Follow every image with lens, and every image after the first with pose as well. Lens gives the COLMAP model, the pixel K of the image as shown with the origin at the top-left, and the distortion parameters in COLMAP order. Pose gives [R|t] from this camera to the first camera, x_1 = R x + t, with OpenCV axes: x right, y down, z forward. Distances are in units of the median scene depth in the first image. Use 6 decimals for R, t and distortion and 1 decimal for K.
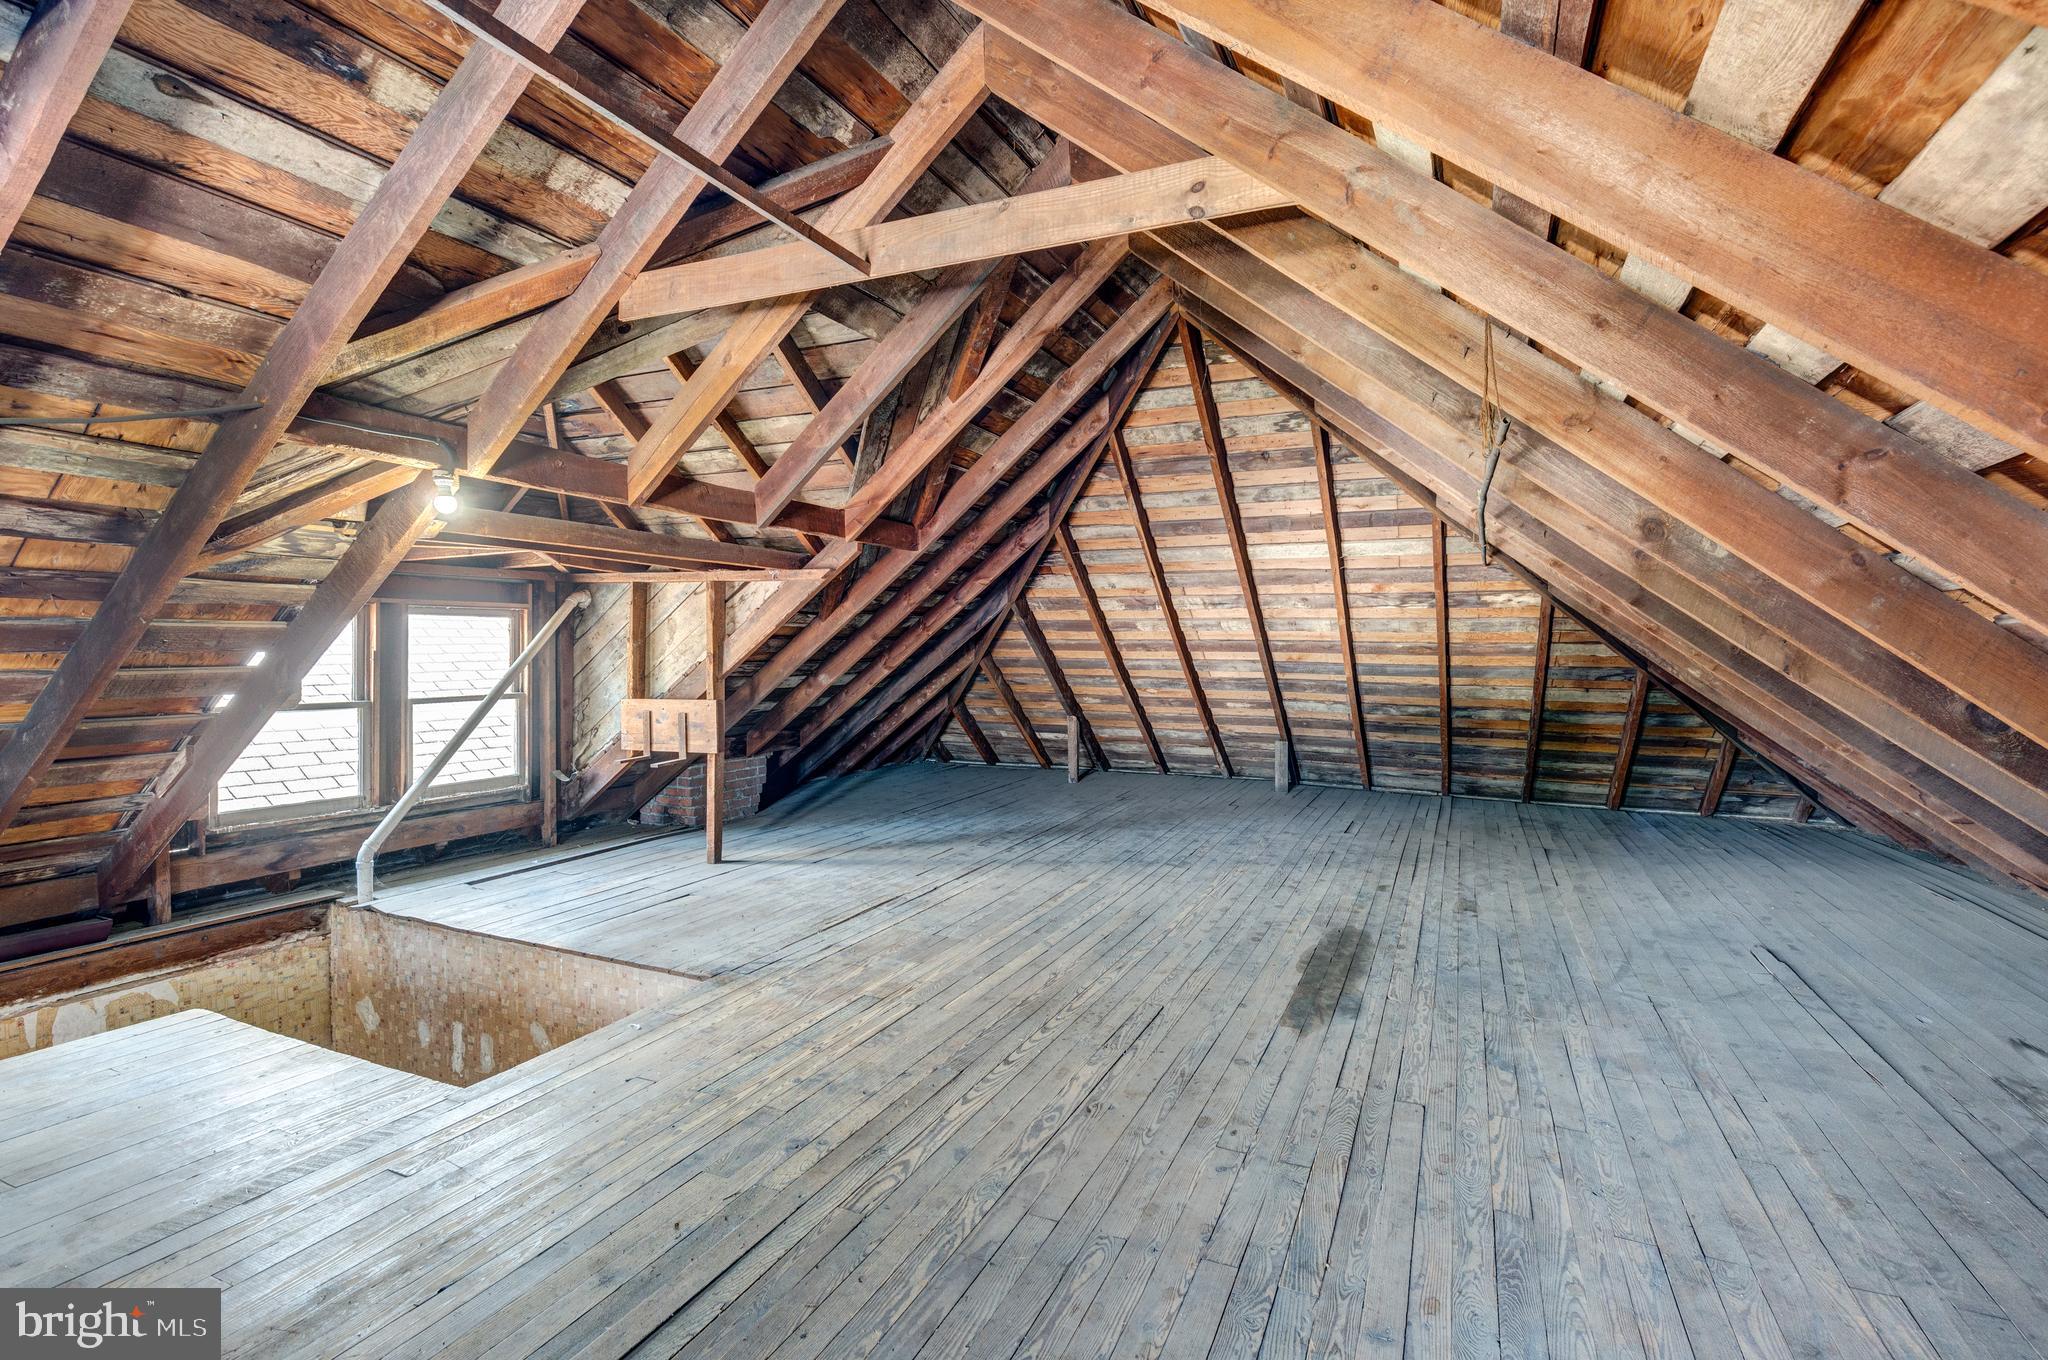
lens RADIAL K [[956.3, 0, 1001.8], [0, 956.3, 680.9], [0, 0, 1]] dist [0.012689, -0.000913]
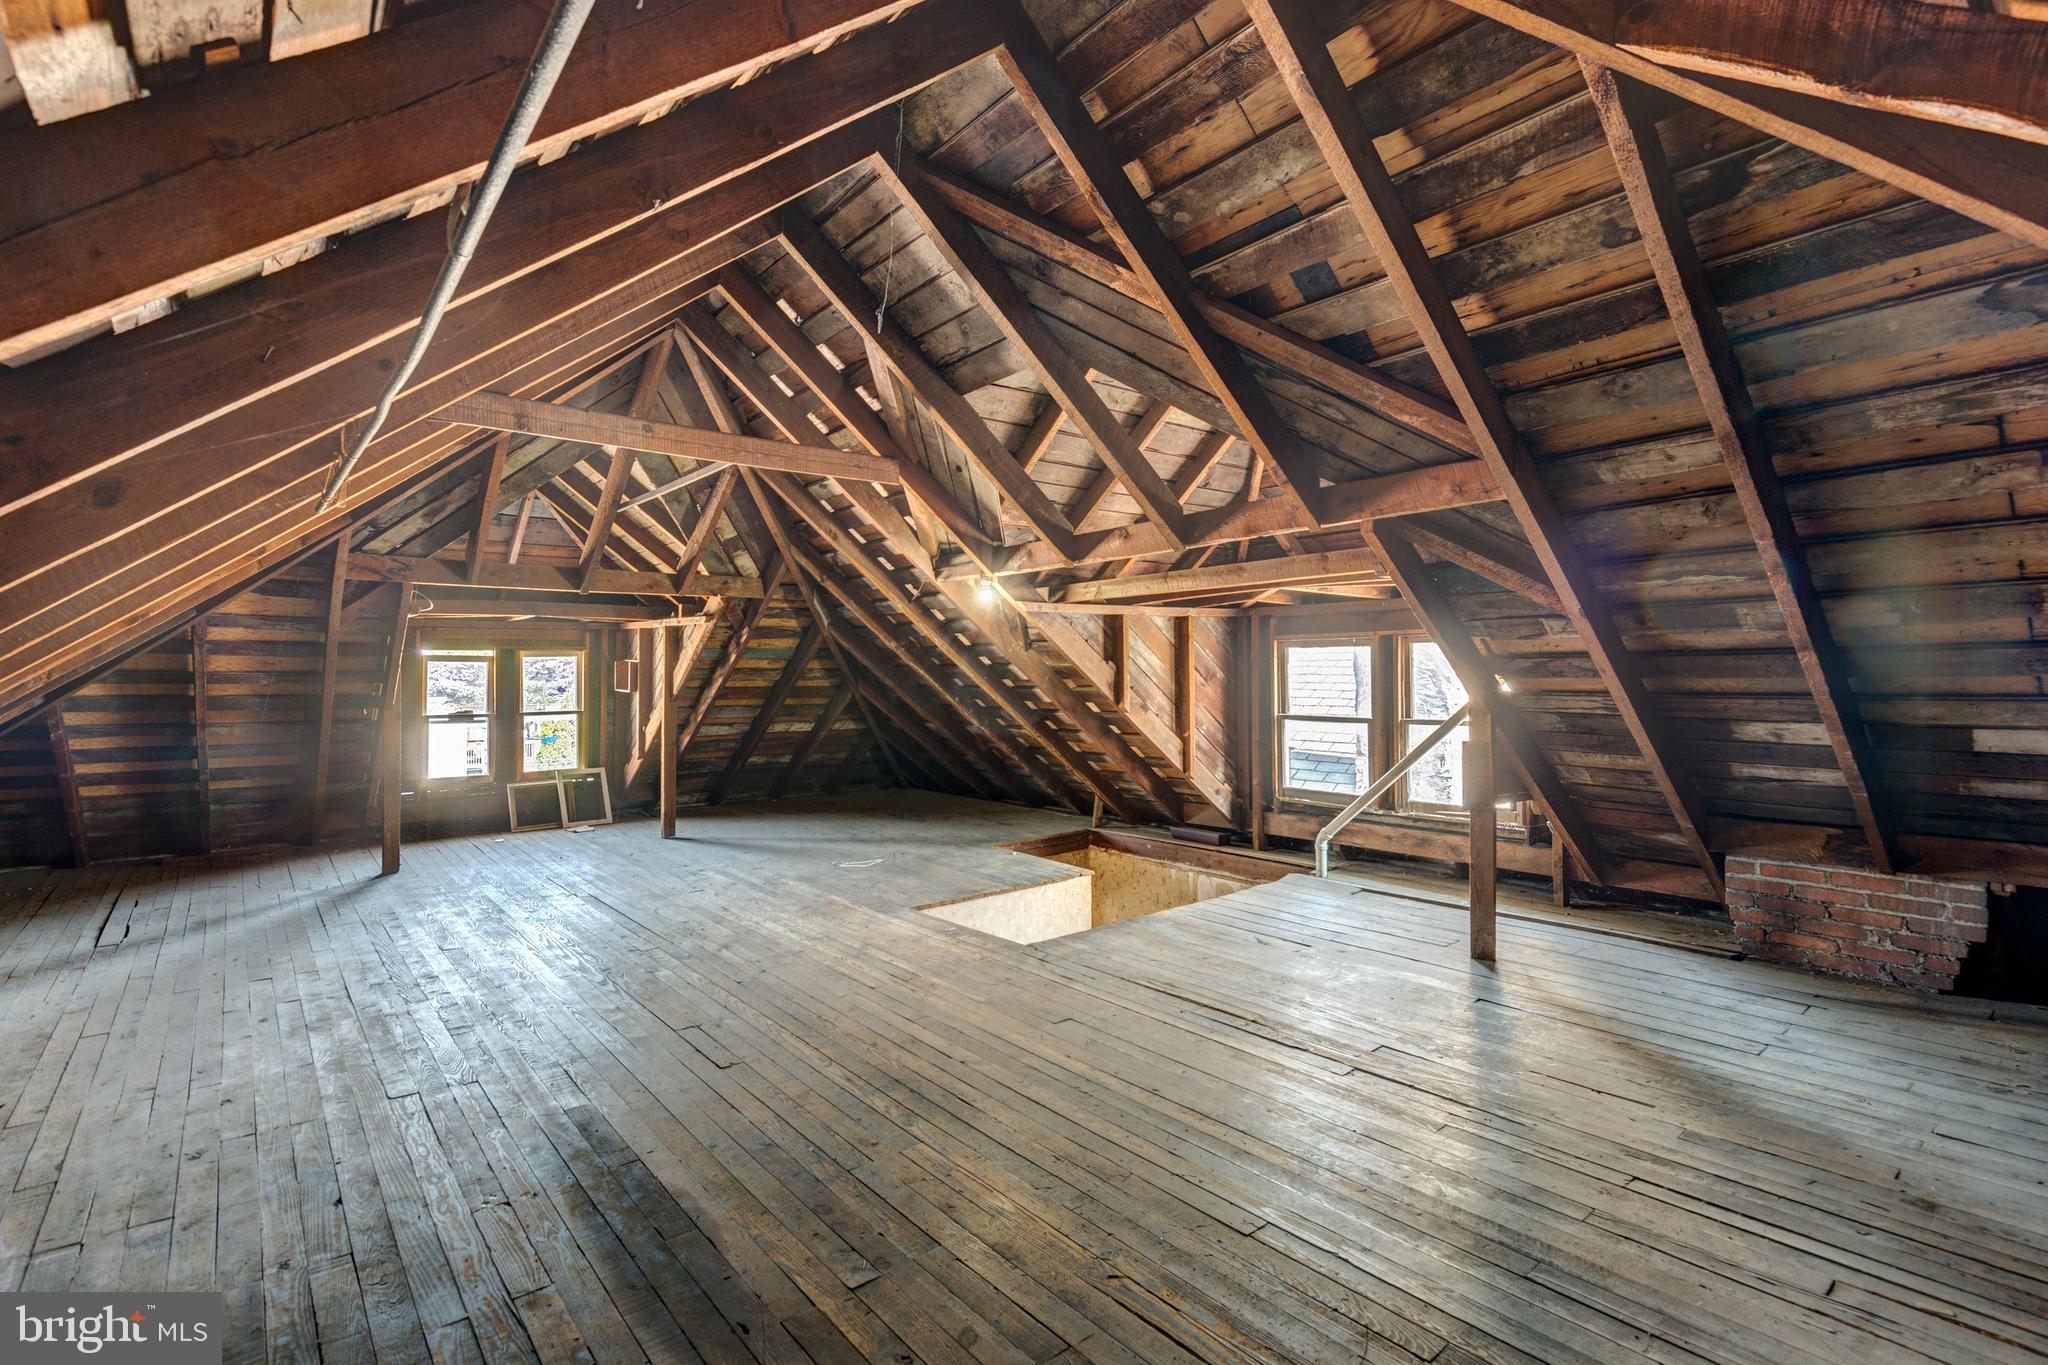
lens RADIAL K [[923.8, 0, 983.3], [0, 923.8, 698.3], [0, 0, 1]] dist [0.007391, -0.000354]
pose [[-0.427802, 0.022831, -0.903584, 0.753846], [-0.026170, 0.998949, 0.037631, -0.043656], [0.903494, 0.039745, -0.426755, 1.410689]]
